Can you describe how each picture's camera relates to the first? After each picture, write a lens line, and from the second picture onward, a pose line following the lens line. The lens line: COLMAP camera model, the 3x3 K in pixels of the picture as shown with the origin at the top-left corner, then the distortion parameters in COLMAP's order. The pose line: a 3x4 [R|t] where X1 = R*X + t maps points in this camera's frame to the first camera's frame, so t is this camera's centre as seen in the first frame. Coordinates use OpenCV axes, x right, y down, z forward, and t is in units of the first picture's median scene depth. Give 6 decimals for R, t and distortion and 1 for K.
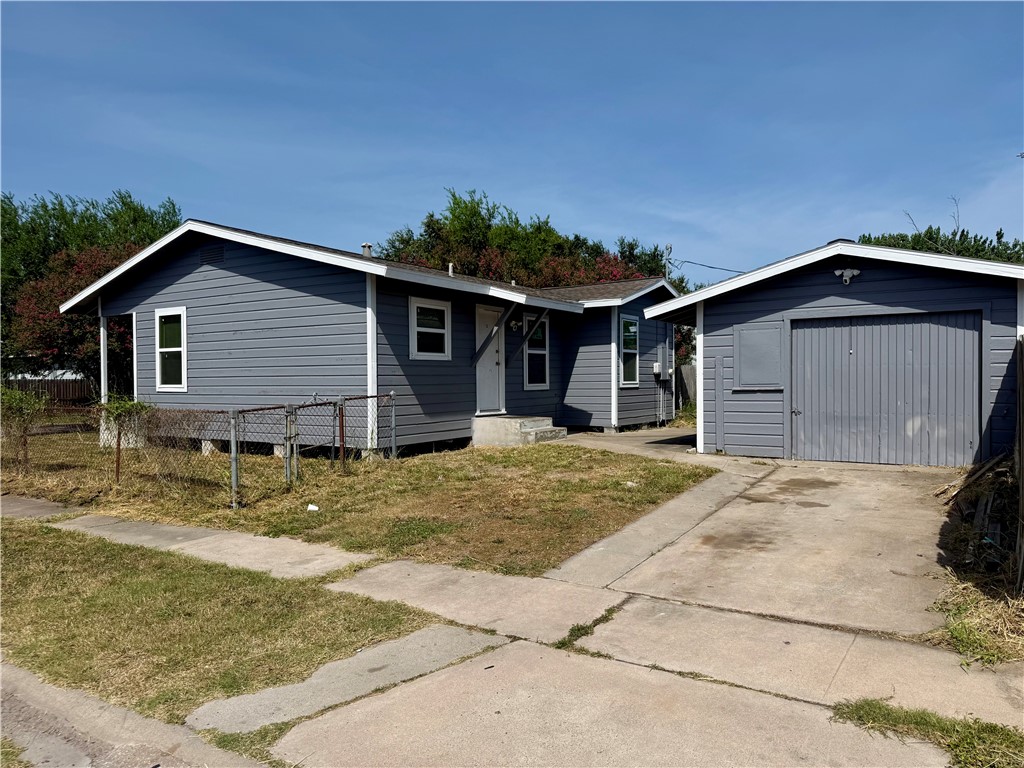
lens RADIAL K [[714.7, 0, 511.9], [0, 714.7, 385.3], [0, 0, 1]] dist [0.008475, 0.001164]
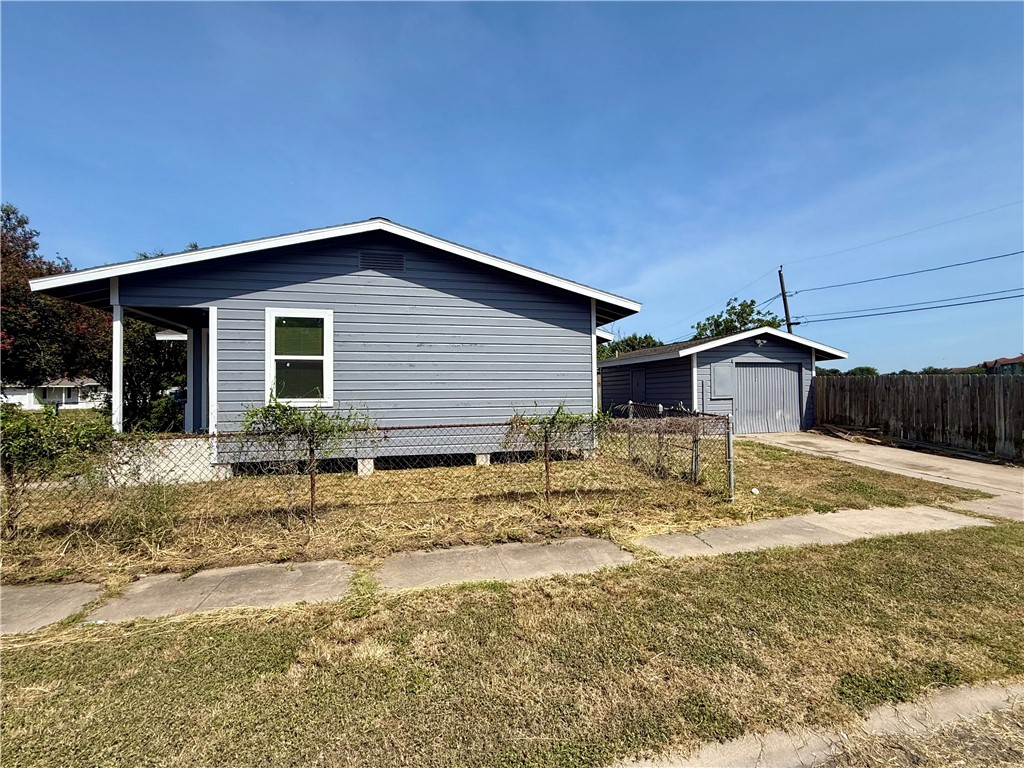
lens RADIAL K [[445.2, 0, 512.4], [0, 445.2, 383.1], [0, 0, 1]] dist [-0.000804, 0.000031]
pose [[0.691695, 0.019491, 0.721927, -0.705202], [0.009631, 0.999298, -0.036208, 0.002346], [-0.722126, 0.031998, 0.691022, 0.464678]]
